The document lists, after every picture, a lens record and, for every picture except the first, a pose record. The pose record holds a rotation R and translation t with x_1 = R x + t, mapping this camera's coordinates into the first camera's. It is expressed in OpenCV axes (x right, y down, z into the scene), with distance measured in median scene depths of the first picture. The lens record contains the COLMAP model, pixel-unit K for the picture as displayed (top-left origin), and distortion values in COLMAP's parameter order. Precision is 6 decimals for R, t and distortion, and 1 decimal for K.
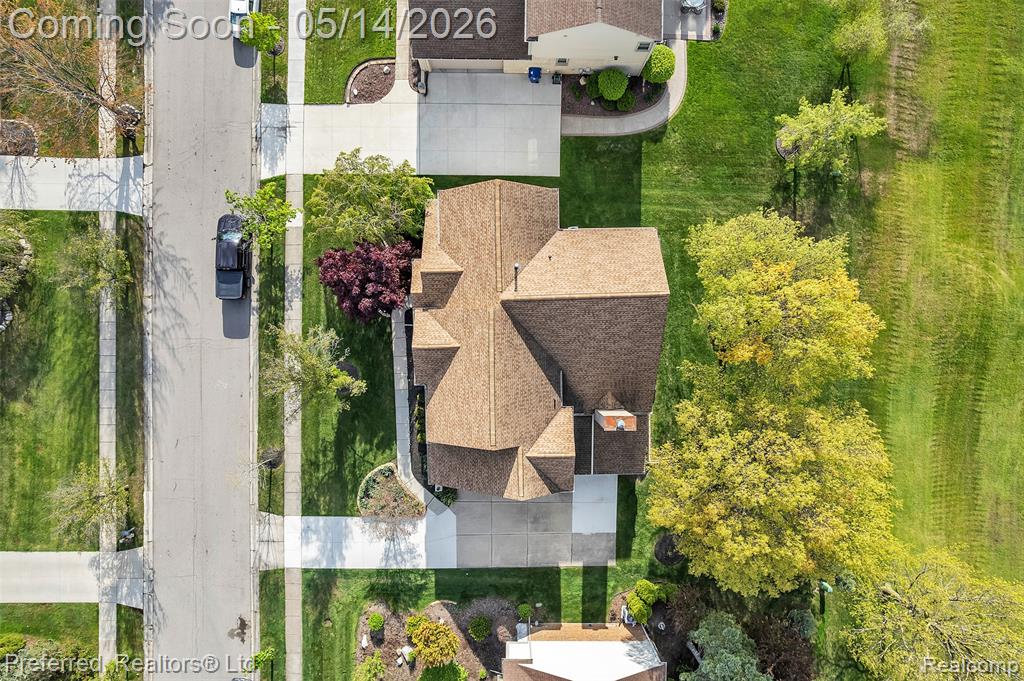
lens RADIAL K [[658.1, 0, 512.0], [0, 658.1, 340.5], [0, 0, 1]] dist [-0.082075, 0.072971]
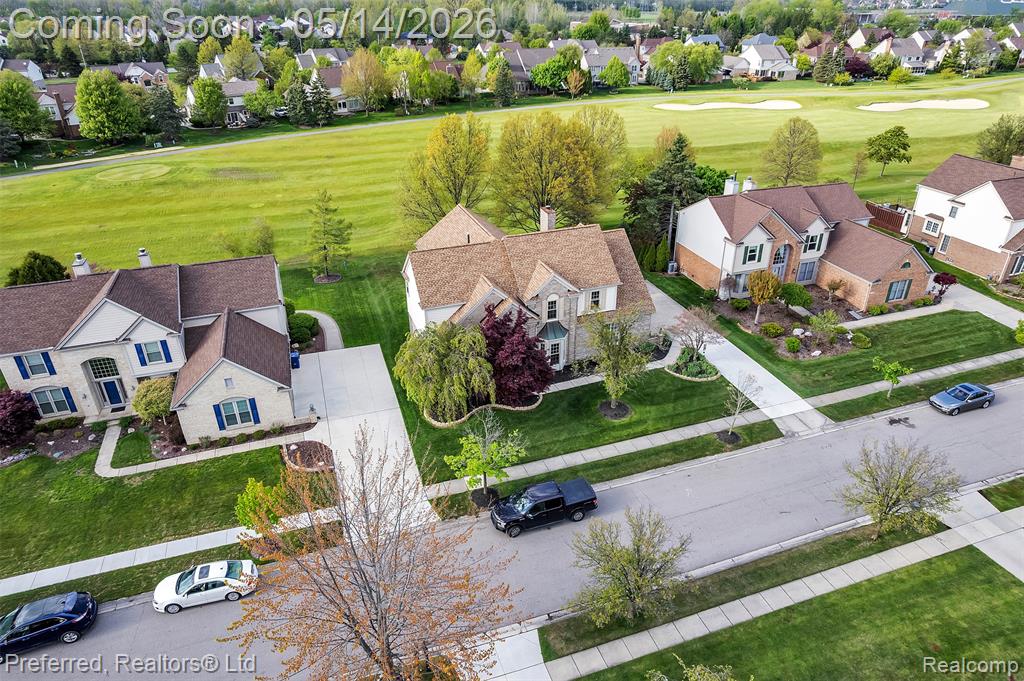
lens RADIAL K [[658.1, 0, 512.0], [0, 658.1, 340.5], [0, 0, 1]] dist [-0.082075, 0.072971]
pose [[-0.330193, -0.455743, 0.826602, -0.993251], [0.943695, -0.178241, 0.278694, -0.355347], [0.020322, 0.872083, 0.488936, 0.418085]]
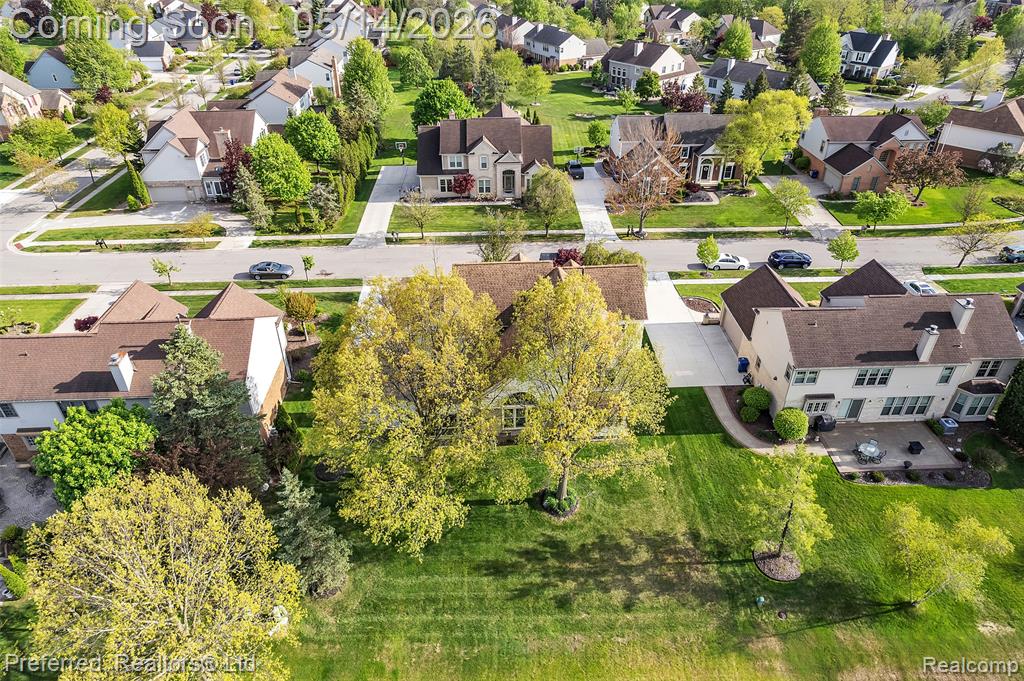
lens RADIAL K [[658.1, 0, 512.0], [0, 658.1, 340.5], [0, 0, 1]] dist [-0.082075, 0.072971]
pose [[0.053983, 0.546325, -0.835832, 1.004855], [-0.998433, 0.017159, -0.053269, 0.094187], [-0.014760, 0.837397, 0.546395, 0.285737]]
